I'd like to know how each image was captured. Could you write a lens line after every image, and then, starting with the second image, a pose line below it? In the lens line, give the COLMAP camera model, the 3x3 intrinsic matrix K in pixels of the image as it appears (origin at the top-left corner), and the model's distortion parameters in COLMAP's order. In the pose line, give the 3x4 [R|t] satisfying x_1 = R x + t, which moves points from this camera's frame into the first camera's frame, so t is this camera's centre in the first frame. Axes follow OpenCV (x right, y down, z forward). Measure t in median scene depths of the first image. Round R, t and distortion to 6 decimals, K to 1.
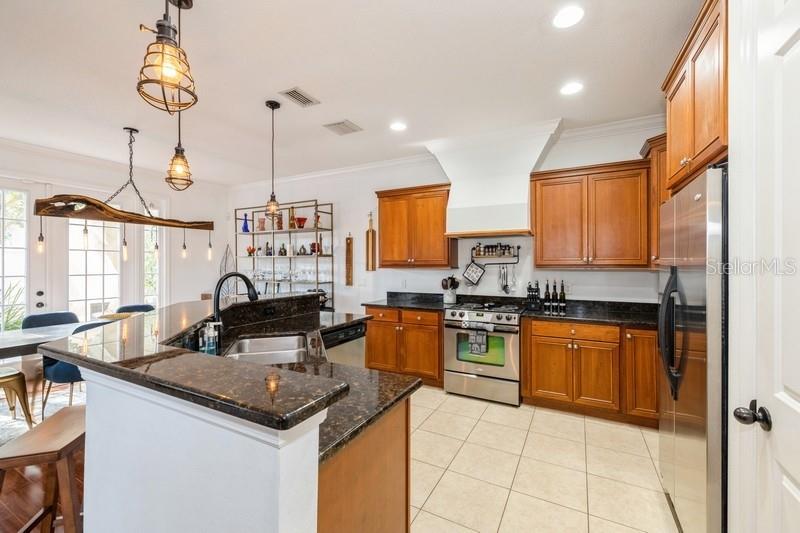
lens RADIAL K [[336.2, 0, 399.5], [0, 336.2, 267.1], [0, 0, 1]] dist [0.000386, -0.000116]
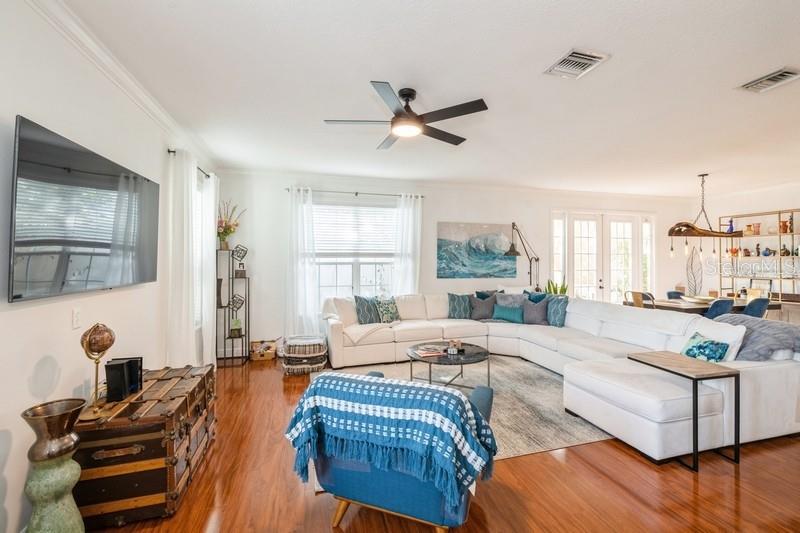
lens RADIAL K [[336.2, 0, 400.6], [0, 336.2, 259.9], [0, 0, 1]] dist [0.000386, -0.000116]
pose [[0.682861, -0.002255, -0.730545, -0.553119], [-0.005120, 0.999956, -0.007872, -0.005873], [0.730530, 0.009116, 0.682819, -0.918237]]
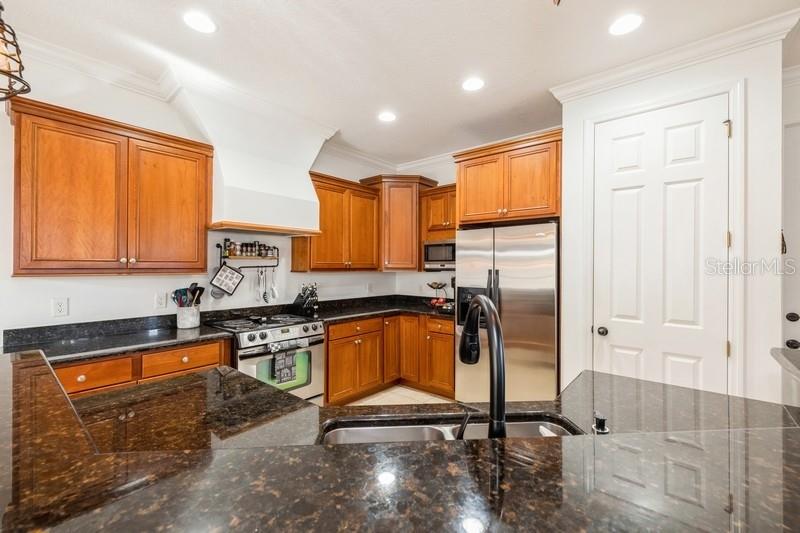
lens RADIAL K [[336.2, 0, 402.1], [0, 336.2, 265.0], [0, 0, 1]] dist [0.000386, -0.000116]
pose [[0.215801, 0.005628, 0.976421, -0.415199], [0.003255, 0.999974, -0.006483, -0.007564], [-0.976432, 0.004577, 0.215777, 0.478105]]
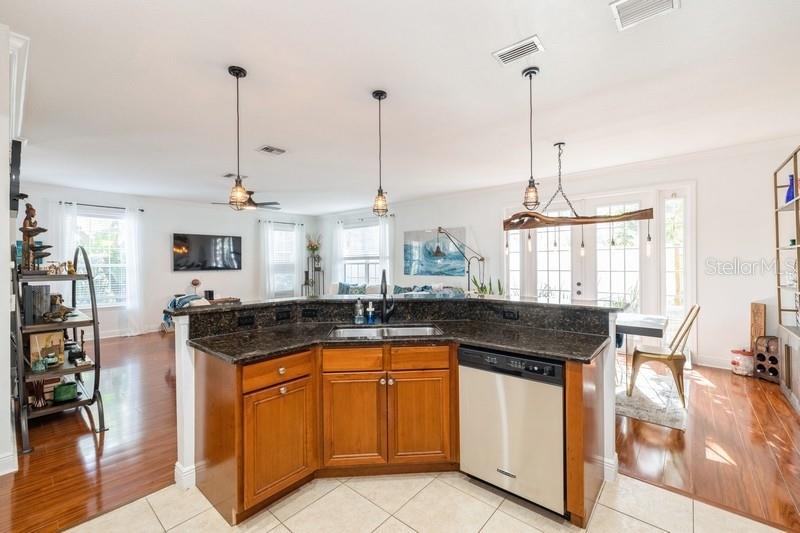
lens RADIAL K [[336.2, 0, 397.1], [0, 336.2, 266.1], [0, 0, 1]] dist [0.000386, -0.000116]
pose [[-0.229347, 0.008560, -0.973307, 0.391820], [-0.000784, 0.999959, 0.008979, -0.003532], [0.973344, 0.002822, -0.229331, 0.640219]]
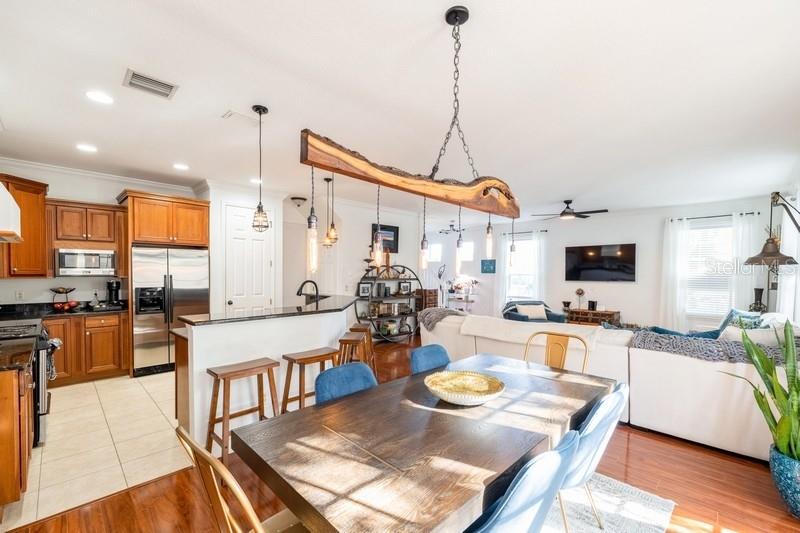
lens RADIAL K [[336.2, 0, 400.2], [0, 336.2, 281.8], [0, 0, 1]] dist [0.000386, -0.000116]
pose [[-0.954598, -0.014836, 0.297527, -0.781713], [-0.003692, 0.999272, 0.037983, -0.026287], [-0.297874, 0.035160, -0.953958, 1.334183]]
